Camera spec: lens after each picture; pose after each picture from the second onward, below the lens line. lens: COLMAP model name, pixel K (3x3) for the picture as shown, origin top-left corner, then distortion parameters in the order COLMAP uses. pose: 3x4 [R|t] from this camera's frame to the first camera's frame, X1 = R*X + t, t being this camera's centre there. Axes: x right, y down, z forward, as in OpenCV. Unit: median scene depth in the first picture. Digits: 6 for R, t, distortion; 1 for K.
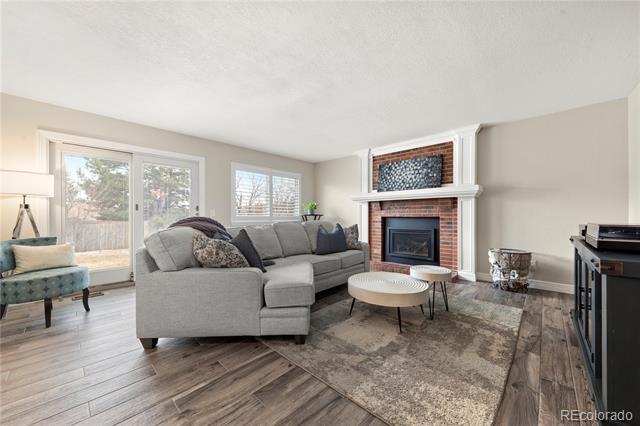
lens RADIAL K [[242.9, 0, 320.0], [0, 242.9, 213.0], [0, 0, 1]] dist [-0.000150, -0.000008]
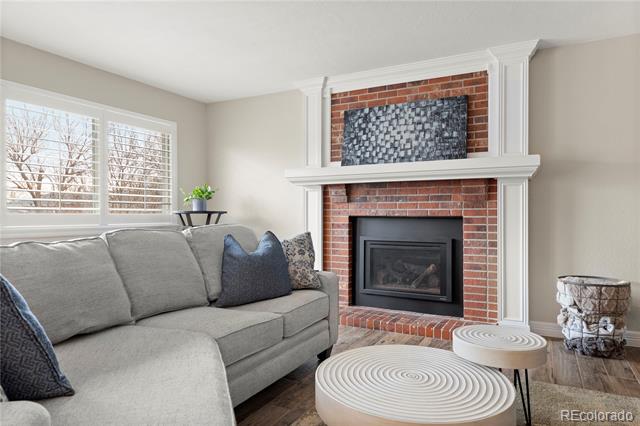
lens RADIAL K [[416.8, 0, 320.0], [0, 416.8, 213.0], [0, 0, 1]] dist [0.003868, 0.000959]
pose [[0.965041, 0.002404, 0.262089, -0.031324], [-0.004469, 0.999963, 0.007284, 0.004059], [-0.262062, -0.008200, 0.965016, 0.222786]]
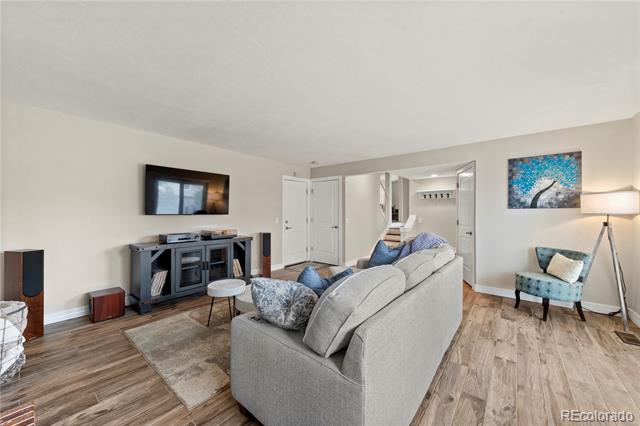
lens RADIAL K [[242.9, 0, 320.0], [0, 242.9, 213.0], [0, 0, 1]] dist [-0.000150, -0.000008]
pose [[-0.998144, 0.000648, -0.060901, 0.070432], [0.001174, 0.999962, -0.008599, -0.042427], [0.060894, -0.008655, -0.998107, 1.288237]]
